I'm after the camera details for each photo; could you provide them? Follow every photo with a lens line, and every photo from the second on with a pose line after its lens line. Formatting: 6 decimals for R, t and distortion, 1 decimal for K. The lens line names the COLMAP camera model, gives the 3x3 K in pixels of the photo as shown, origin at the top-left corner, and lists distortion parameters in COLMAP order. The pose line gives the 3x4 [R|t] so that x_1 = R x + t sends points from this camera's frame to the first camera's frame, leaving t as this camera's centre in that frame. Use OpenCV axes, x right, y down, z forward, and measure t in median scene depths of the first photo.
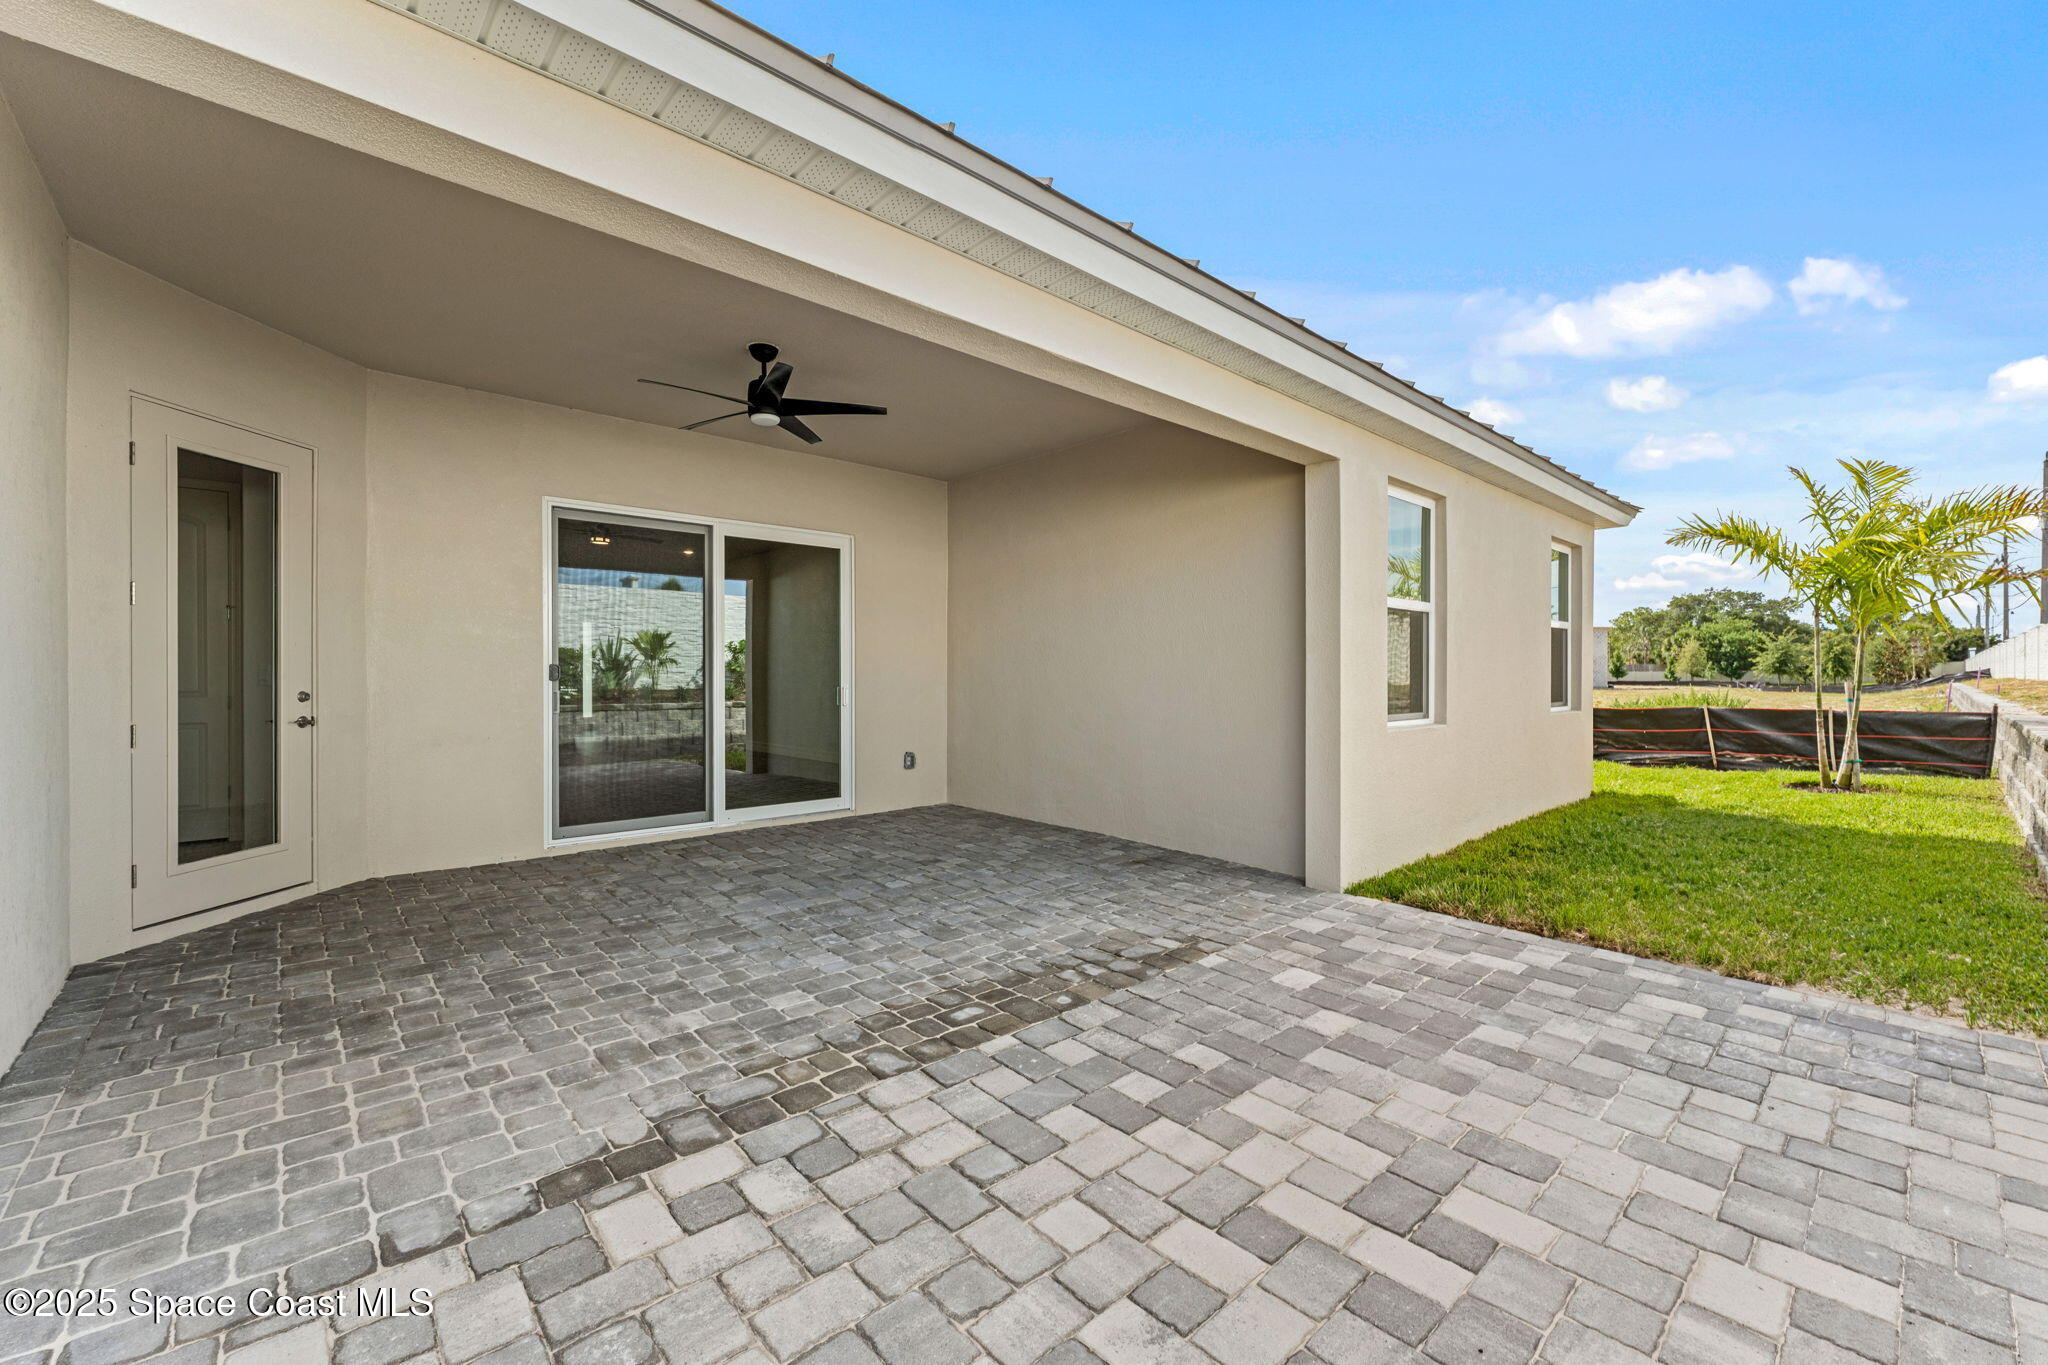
lens RADIAL K [[820.1, 0, 1031.9], [0, 820.1, 677.9], [0, 0, 1]] dist [-0.001280, 0.000079]
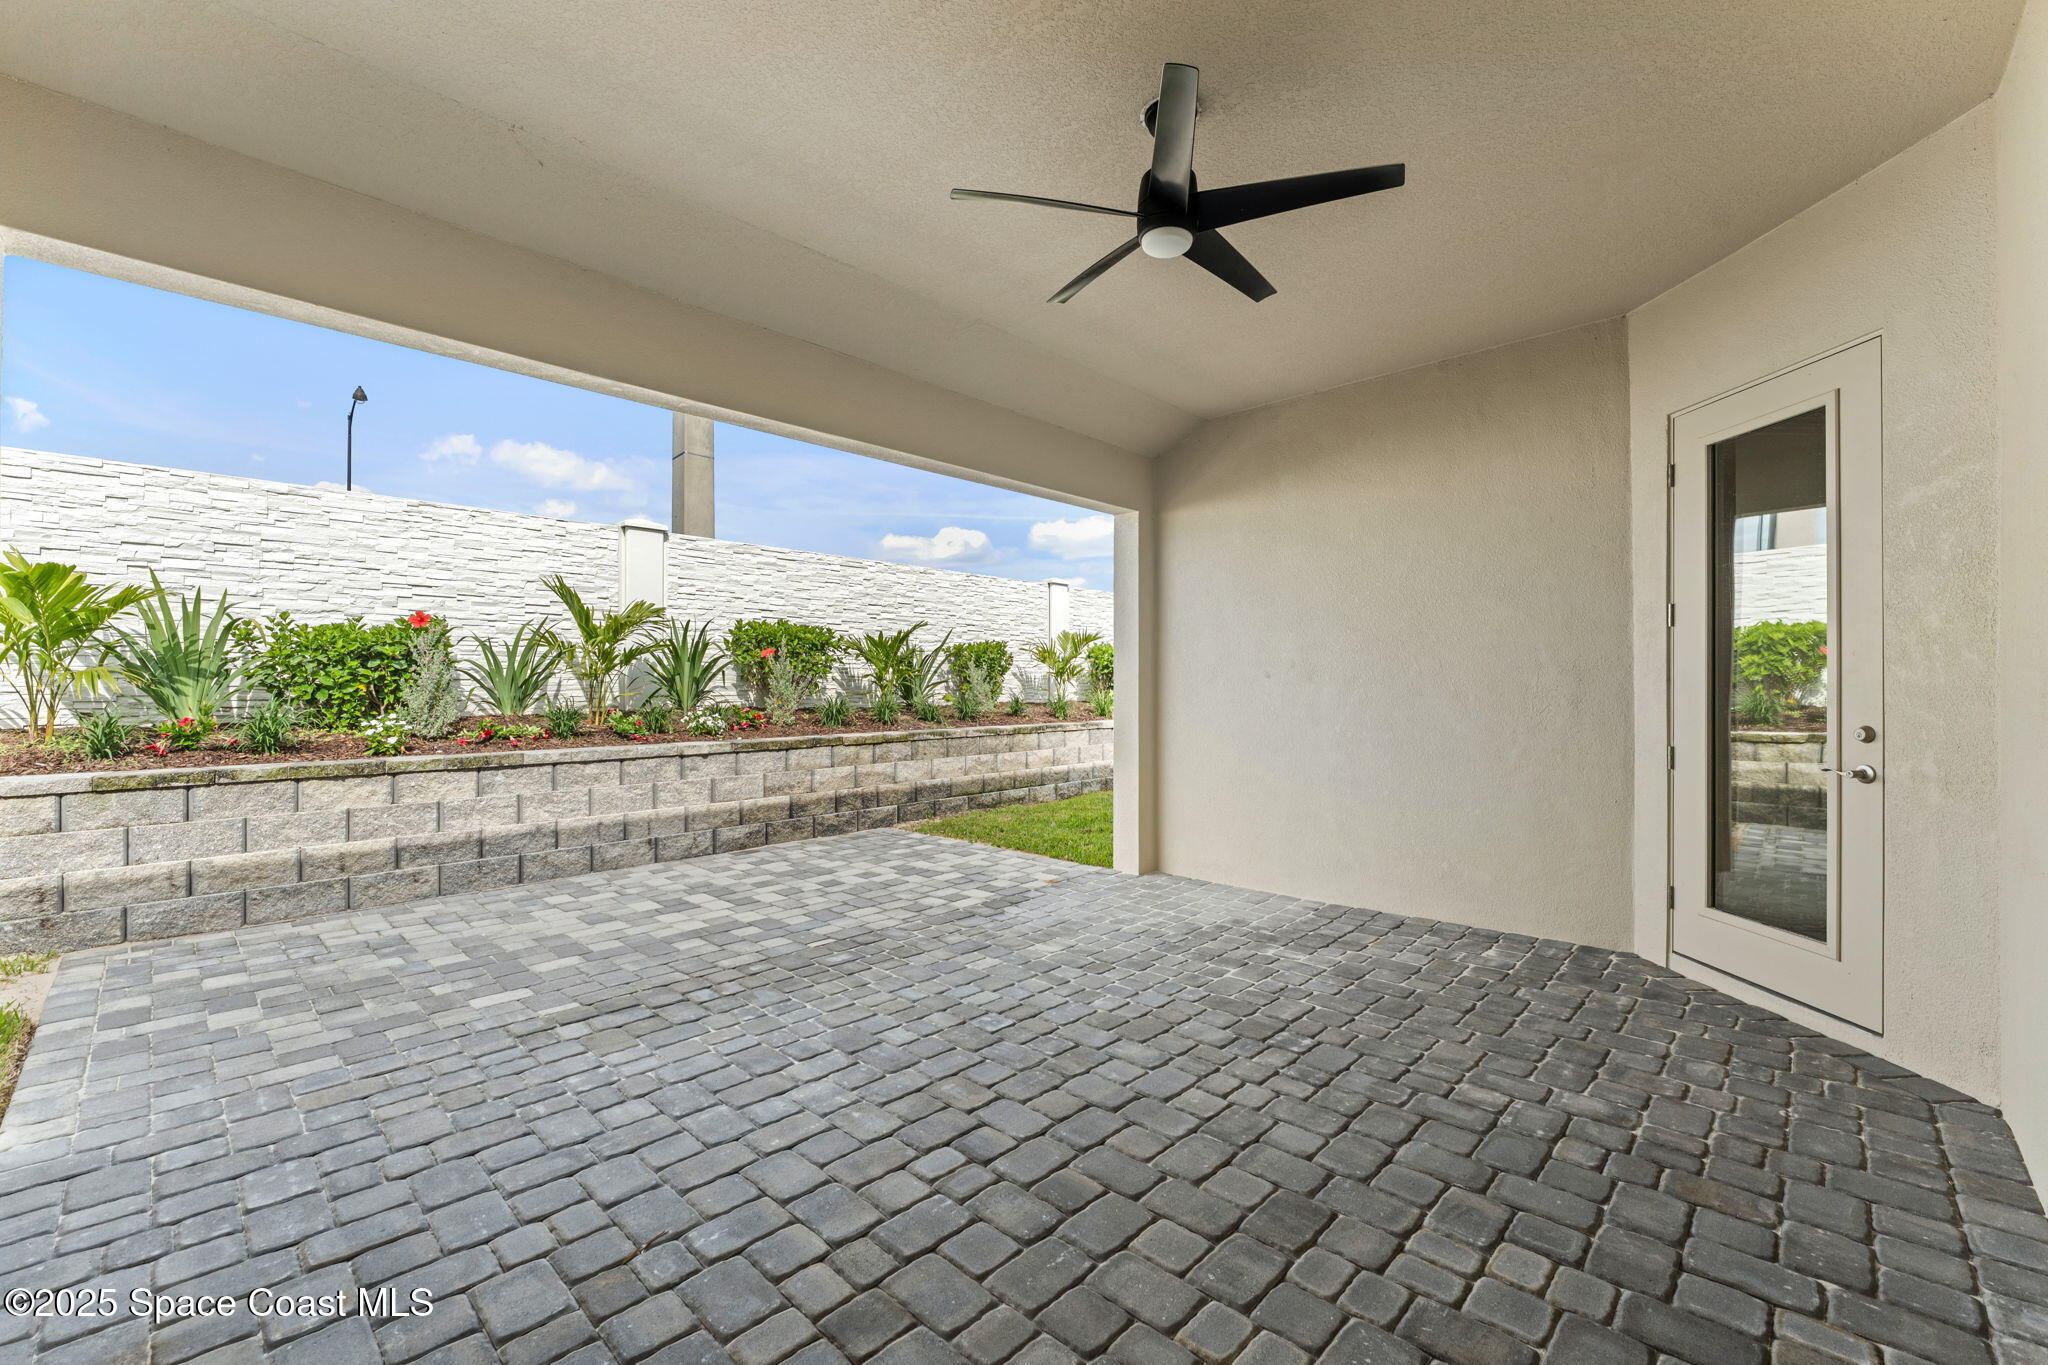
lens RADIAL K [[830.9, 0, 1021.3], [0, 830.9, 688.5], [0, 0, 1]] dist [-0.005063, 0.000575]
pose [[-0.998197, 0.000218, -0.060020, -0.280339], [-0.000322, 0.999960, 0.008989, -0.025445], [0.060020, 0.008992, -0.998157, 2.270547]]
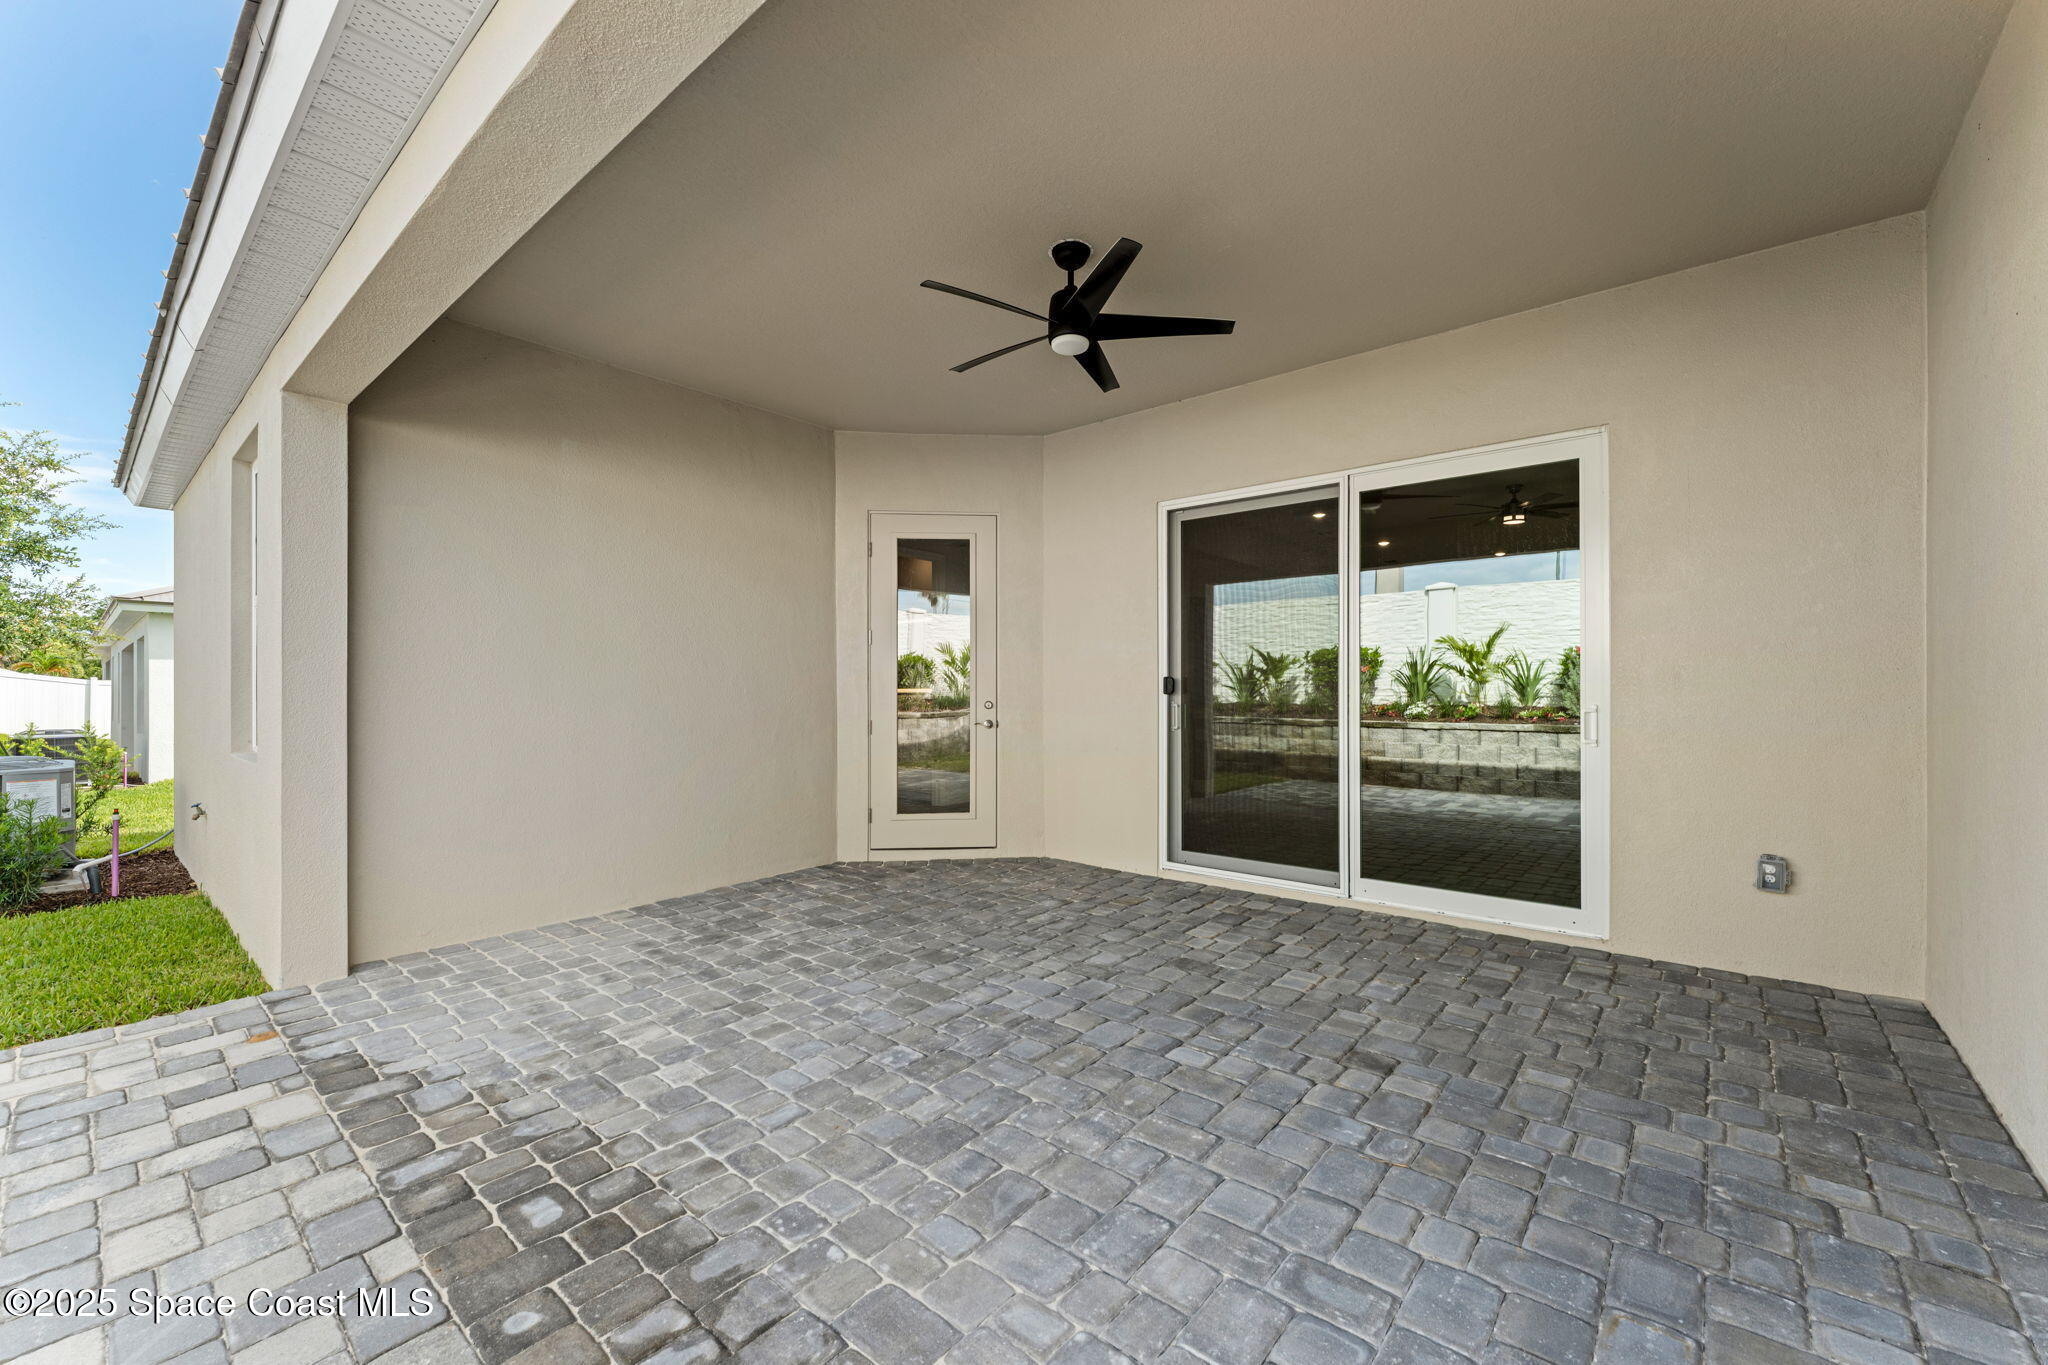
lens RADIAL K [[820.1, 0, 1023.9], [0, 820.1, 685.1], [0, 0, 1]] dist [-0.001280, 0.000079]
pose [[0.125813, -0.006315, -0.992034, 0.596594], [-0.002381, 0.999975, -0.006667, 0.000101], [0.992051, 0.003201, 0.125794, 1.268428]]
